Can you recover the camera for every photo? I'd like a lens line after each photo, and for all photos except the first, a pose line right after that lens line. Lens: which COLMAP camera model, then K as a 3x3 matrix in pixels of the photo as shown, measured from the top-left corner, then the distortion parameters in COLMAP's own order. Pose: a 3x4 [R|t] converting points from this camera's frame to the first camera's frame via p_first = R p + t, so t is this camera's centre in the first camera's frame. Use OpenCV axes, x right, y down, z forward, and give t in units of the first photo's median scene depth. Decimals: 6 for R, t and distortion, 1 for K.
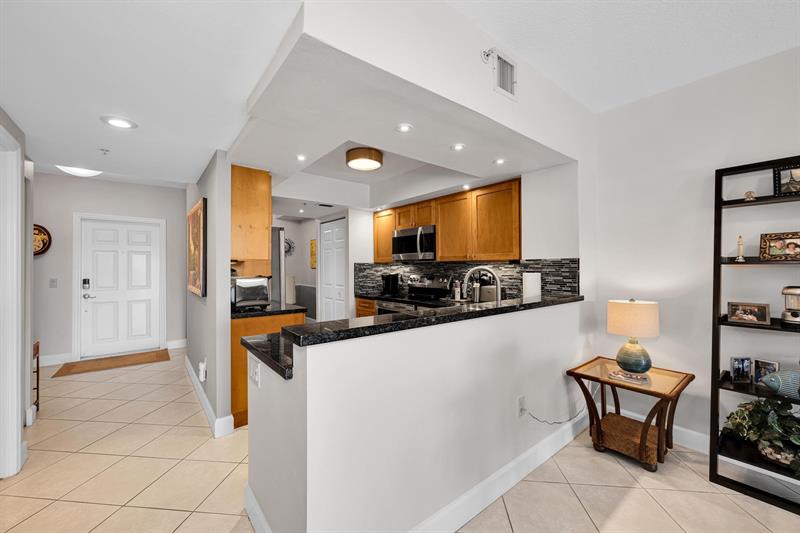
lens RADIAL K [[314.6, 0, 394.9], [0, 314.6, 264.2], [0, 0, 1]] dist [-0.002018, -0.000191]
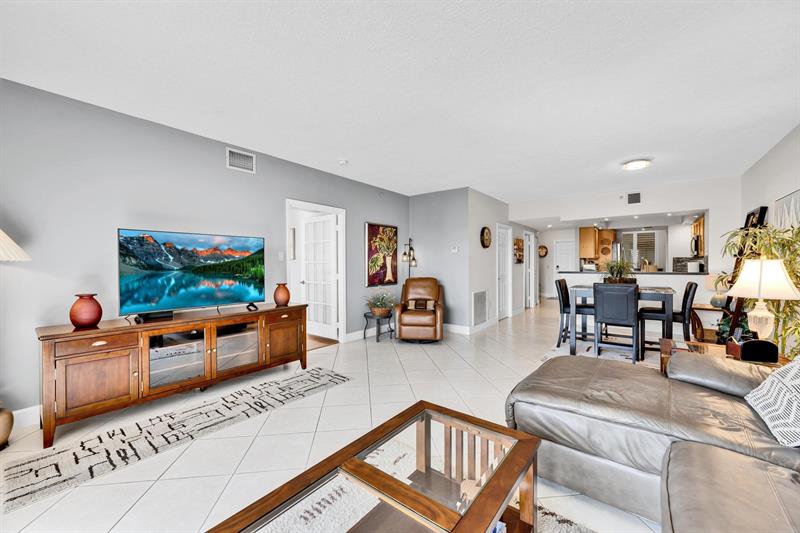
lens RADIAL K [[314.6, 0, 401.3], [0, 314.6, 267.8], [0, 0, 1]] dist [-0.002018, -0.000191]
pose [[0.236462, 0.014992, -0.971525, 1.513124], [0.015873, 0.999688, 0.019290, -0.006129], [0.971511, -0.019982, 0.236150, -1.060191]]
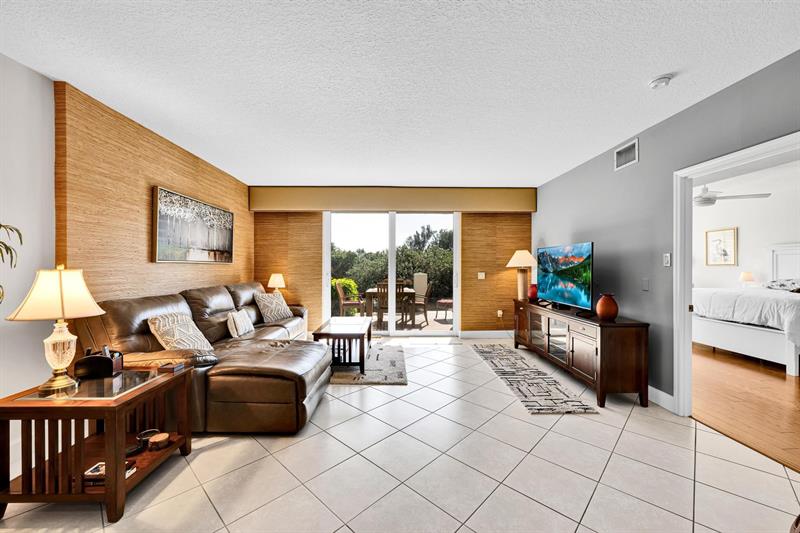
lens RADIAL K [[314.6, 0, 397.5], [0, 314.6, 267.9], [0, 0, 1]] dist [-0.002018, -0.000191]
pose [[-0.797325, -0.001411, 0.603549, 0.336128], [-0.006155, 0.999964, -0.005794, -0.002284], [-0.603519, -0.008334, -0.797305, -0.153439]]
